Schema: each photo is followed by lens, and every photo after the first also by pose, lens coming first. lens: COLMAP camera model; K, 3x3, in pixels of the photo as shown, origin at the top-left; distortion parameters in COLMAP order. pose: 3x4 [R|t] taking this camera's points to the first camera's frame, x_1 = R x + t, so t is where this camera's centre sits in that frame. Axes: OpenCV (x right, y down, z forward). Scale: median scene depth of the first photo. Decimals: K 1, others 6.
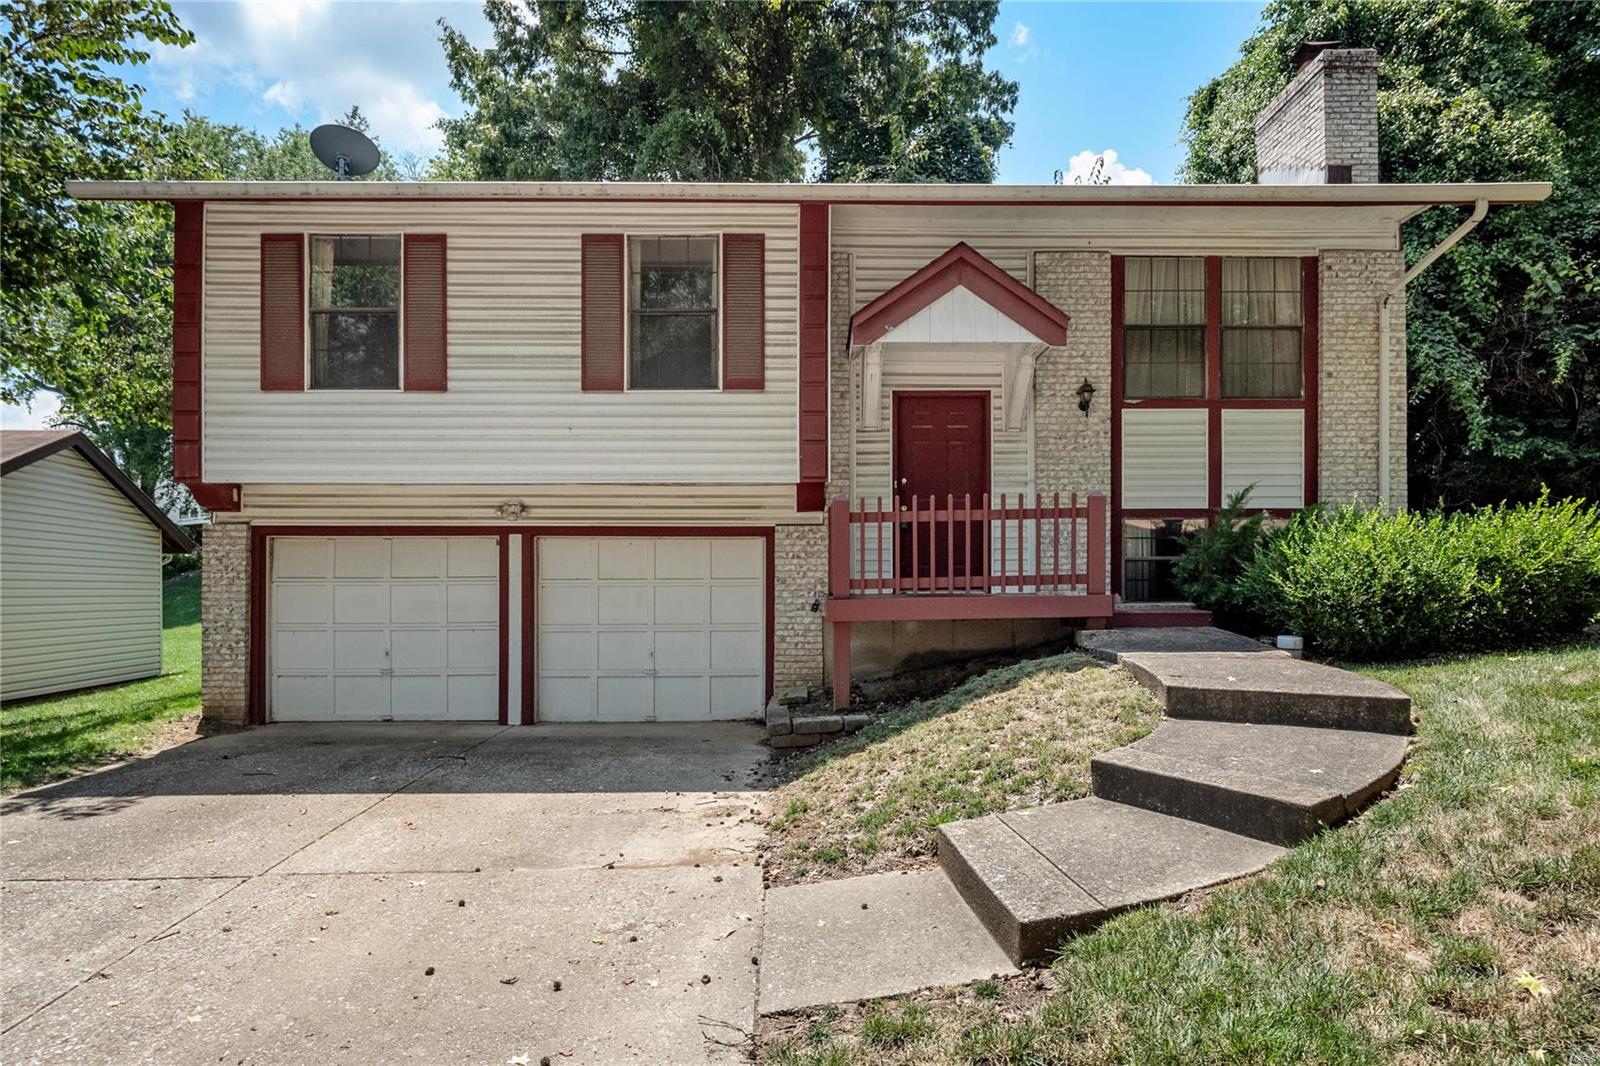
lens RADIAL K [[967.1, 0, 789.7], [0, 967.1, 579.3], [0, 0, 1]] dist [-0.020934, 0.013412]
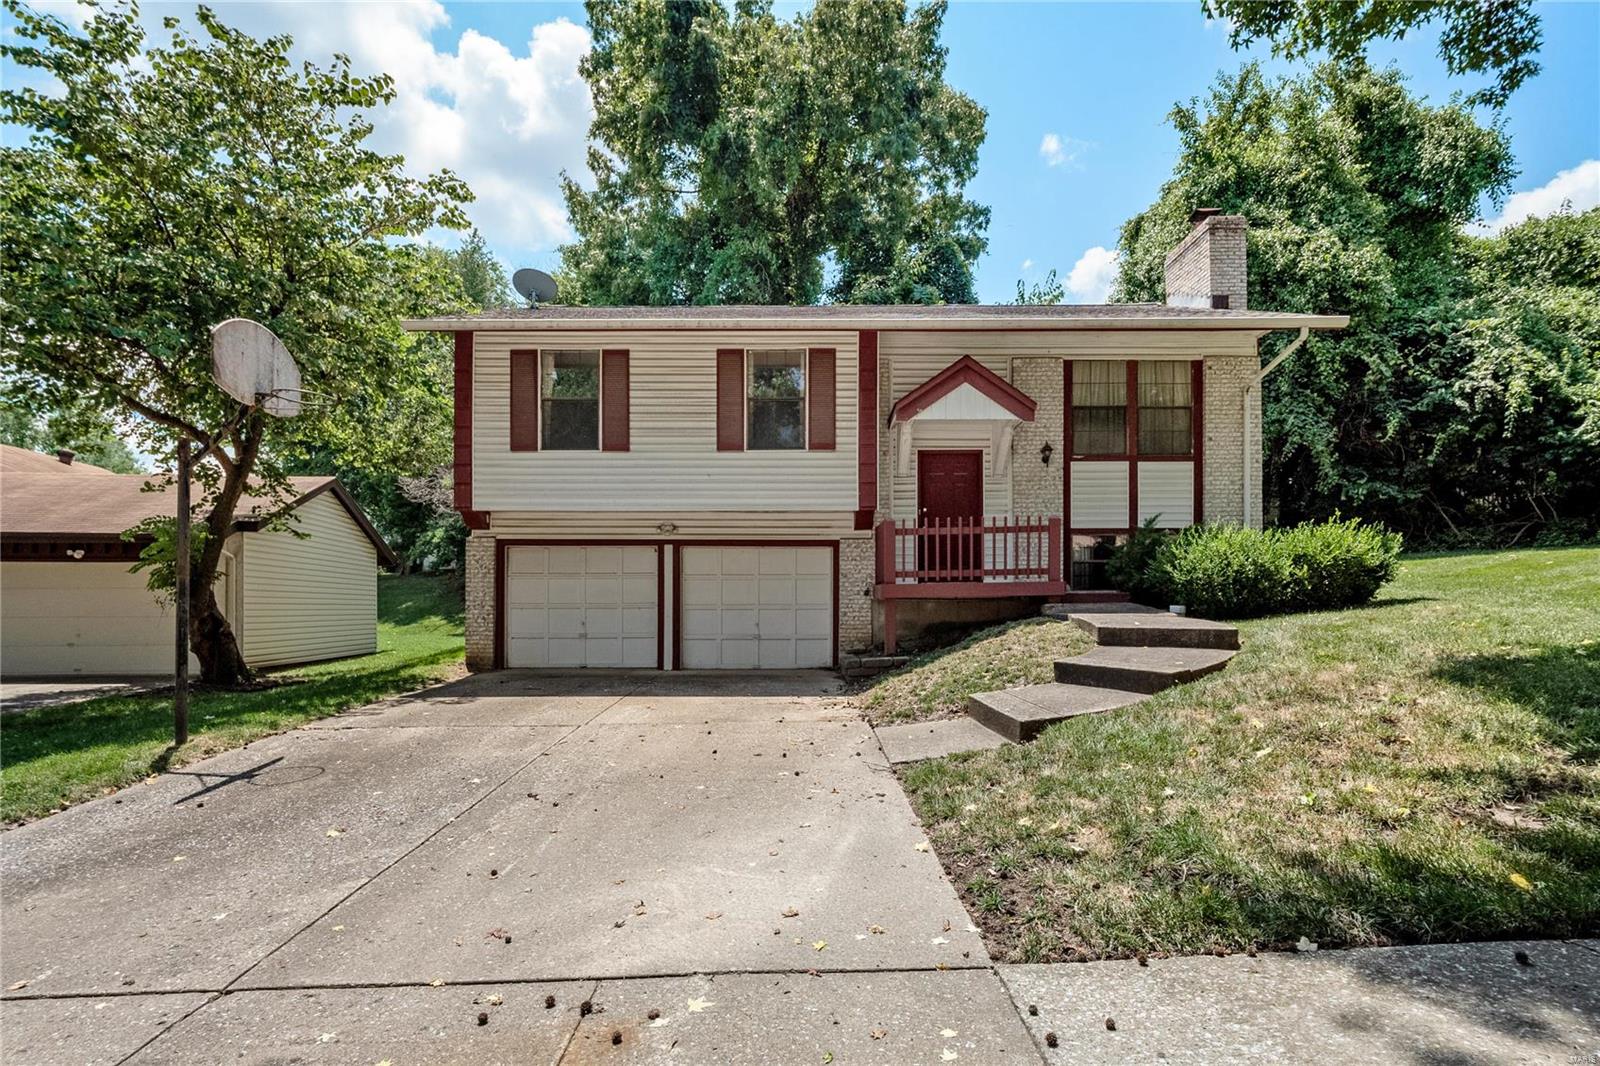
lens RADIAL K [[766.1, 0, 787.6], [0, 766.1, 585.6], [0, 0, 1]] dist [-0.014401, -0.001632]
pose [[0.999707, 0.001773, -0.024147, -0.068256], [-0.002054, 0.999930, -0.011620, 0.031439], [0.024125, 0.011666, 0.999641, -0.200336]]
